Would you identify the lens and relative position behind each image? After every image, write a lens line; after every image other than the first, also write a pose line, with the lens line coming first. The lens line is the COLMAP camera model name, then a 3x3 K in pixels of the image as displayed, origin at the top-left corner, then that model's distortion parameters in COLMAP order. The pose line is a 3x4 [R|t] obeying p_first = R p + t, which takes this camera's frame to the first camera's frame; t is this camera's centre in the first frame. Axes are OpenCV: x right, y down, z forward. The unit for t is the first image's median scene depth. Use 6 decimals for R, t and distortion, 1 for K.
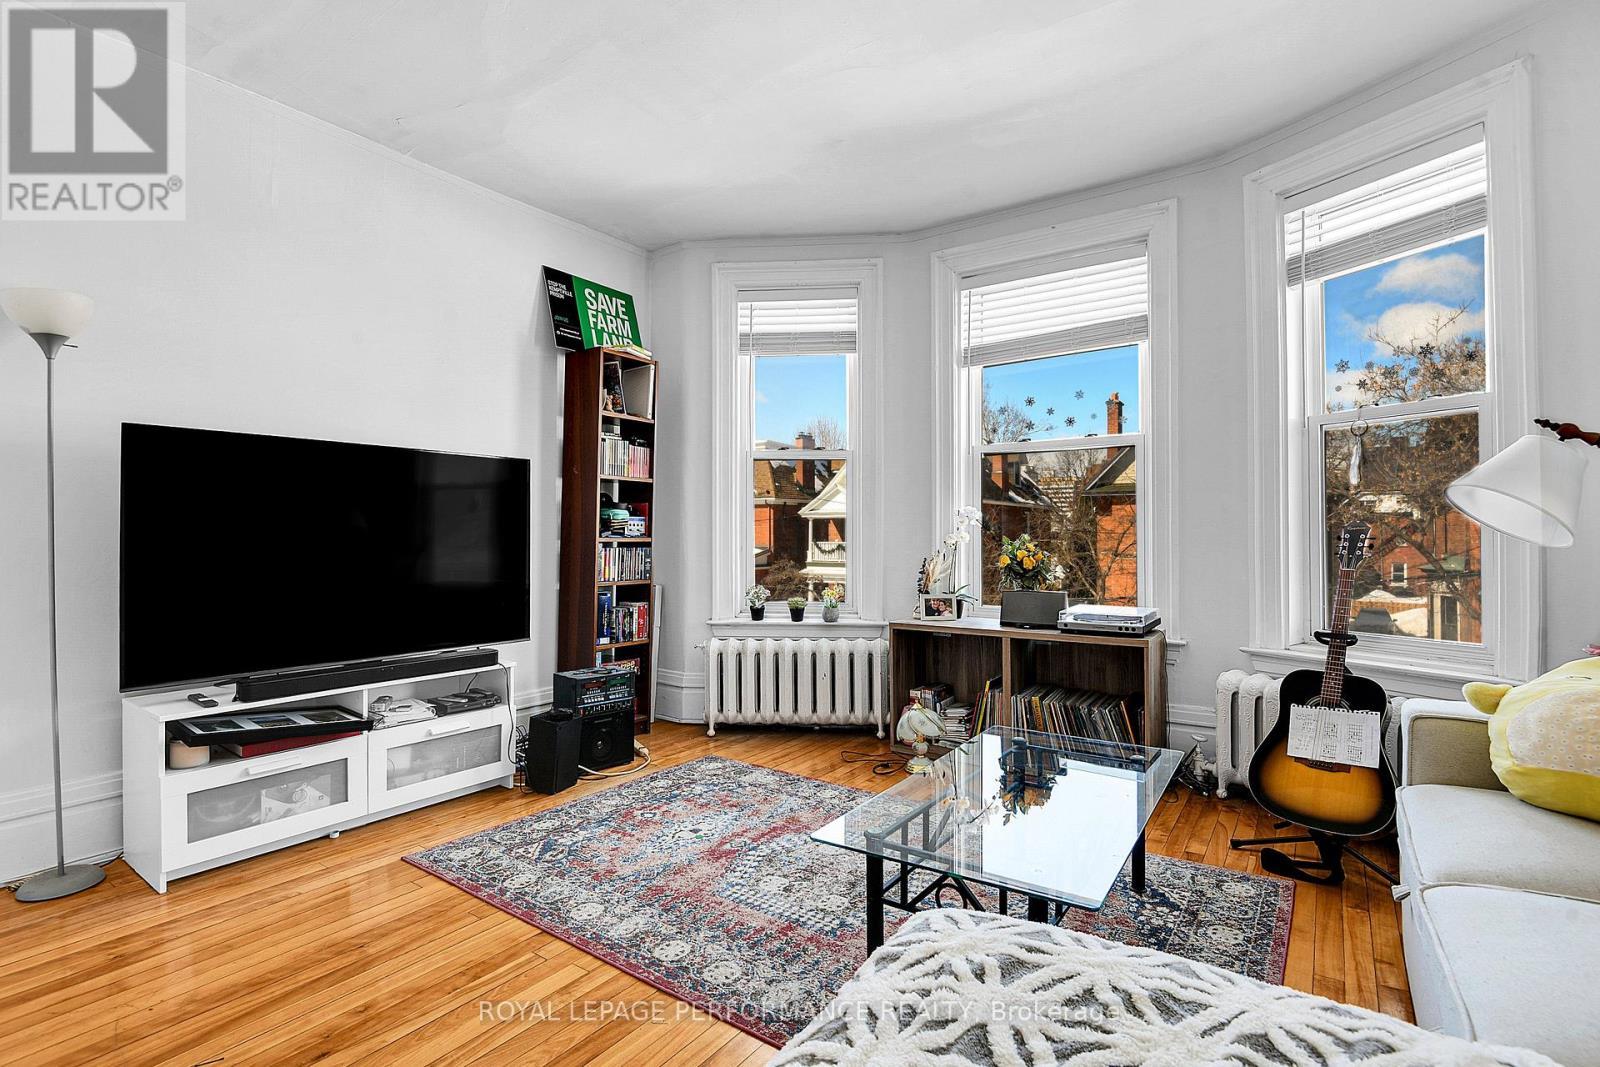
lens RADIAL K [[752.3, 0, 802.7], [0, 752.3, 529.9], [0, 0, 1]] dist [-0.008745, -0.000527]
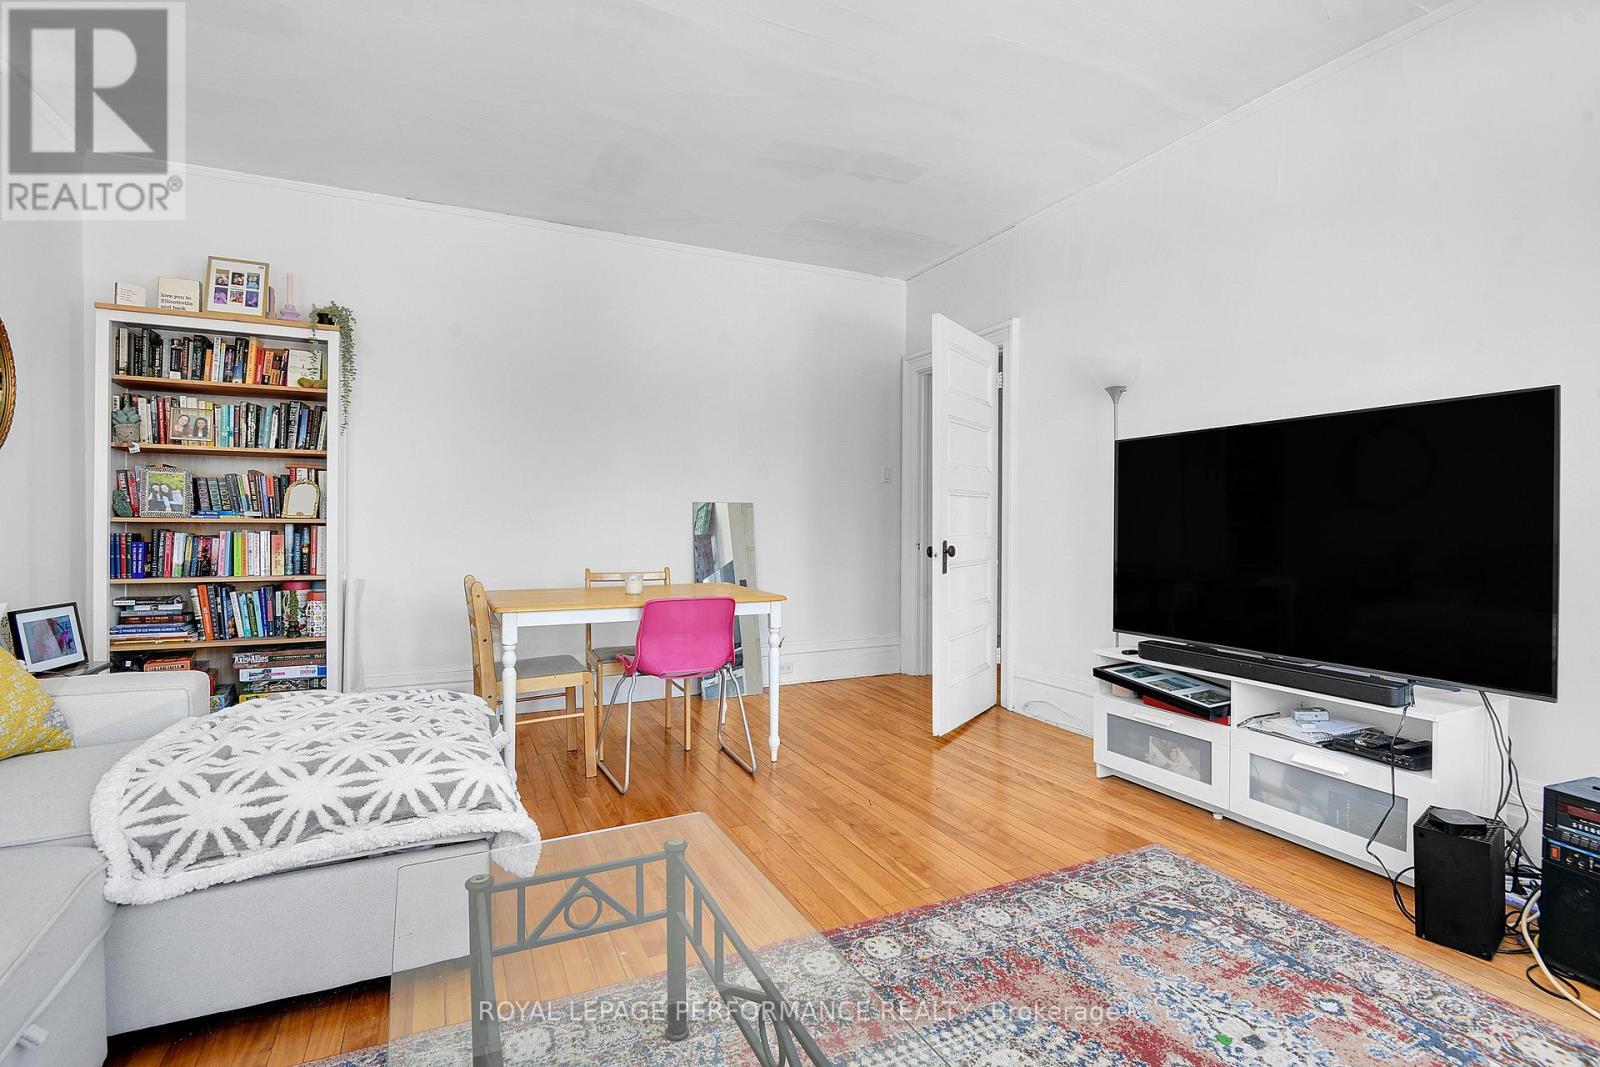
lens RADIAL K [[733.0, 0, 804.9], [0, 733.0, 538.8], [0, 0, 1]] dist [-0.025527, -0.000835]
pose [[-0.488363, 0.014942, -0.872512, 0.454126], [0.006318, 0.999888, 0.013587, 0.014784], [0.872618, 0.001123, -0.488403, 0.911454]]
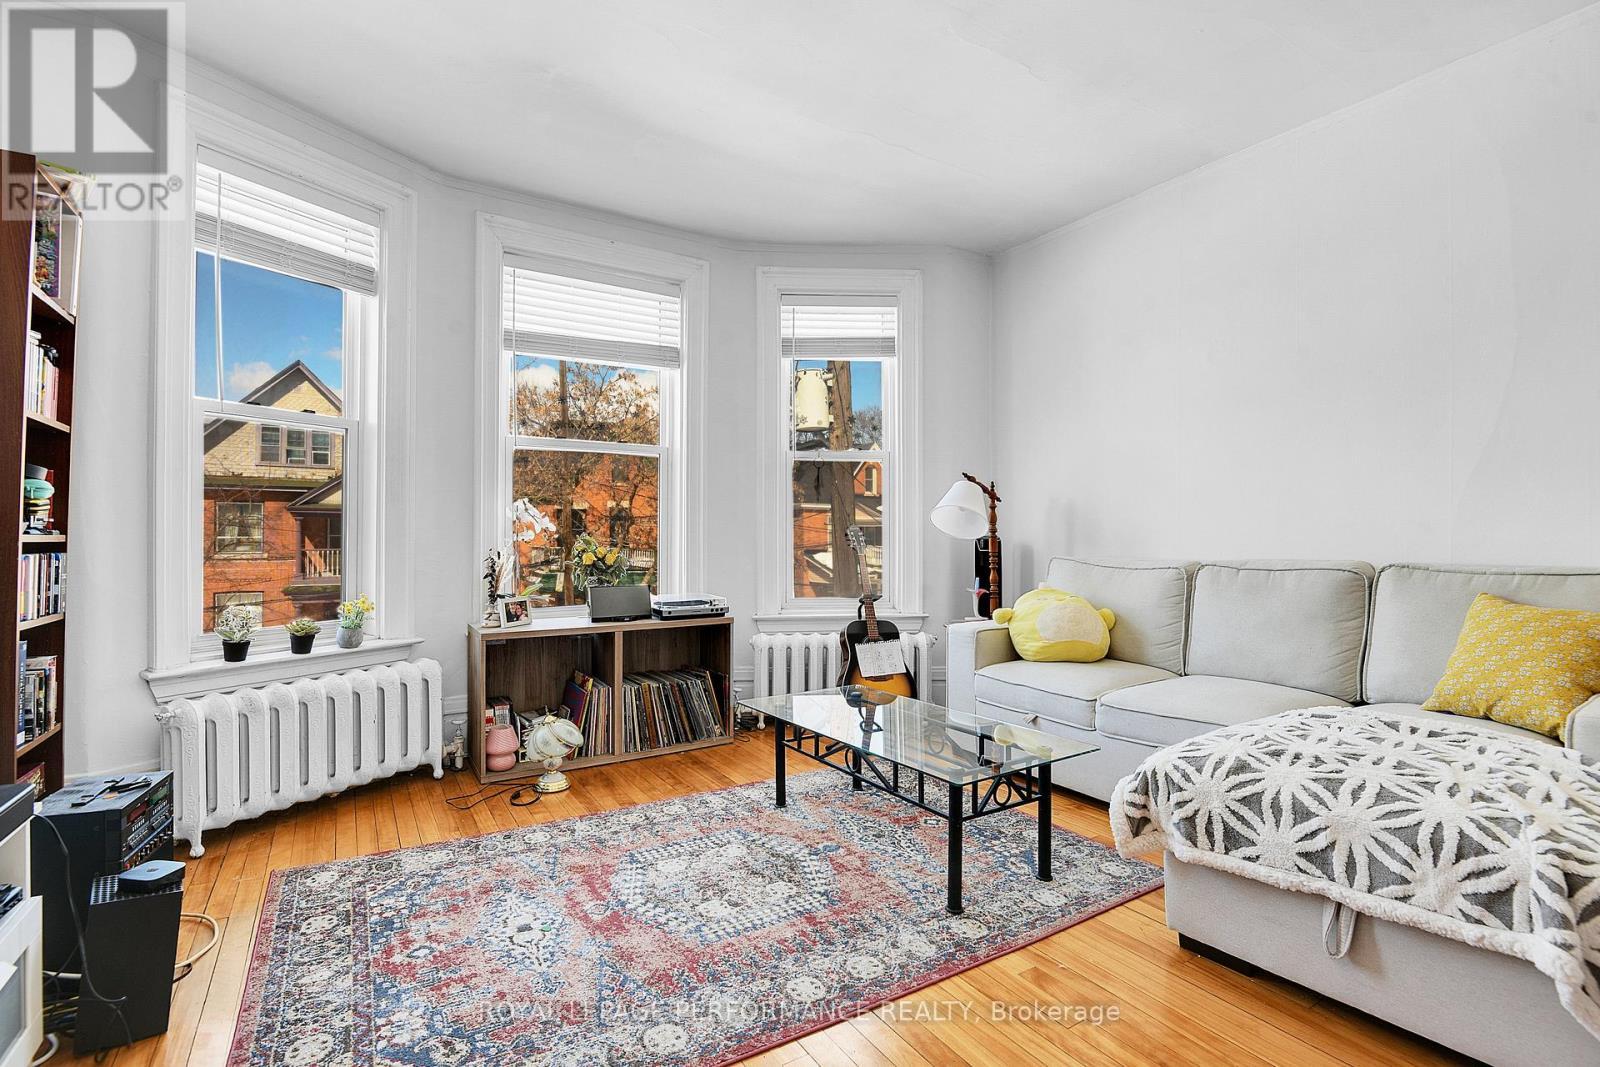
lens RADIAL K [[739.2, 0, 800.0], [0, 739.2, 533.5], [0, 0, 1]] dist [-0.025086, -0.001116]
pose [[0.398106, 0.002766, 0.917335, -0.657644], [-0.007191, 0.999974, 0.000106, 0.008138], [-0.917311, -0.006639, 0.398115, 0.438681]]
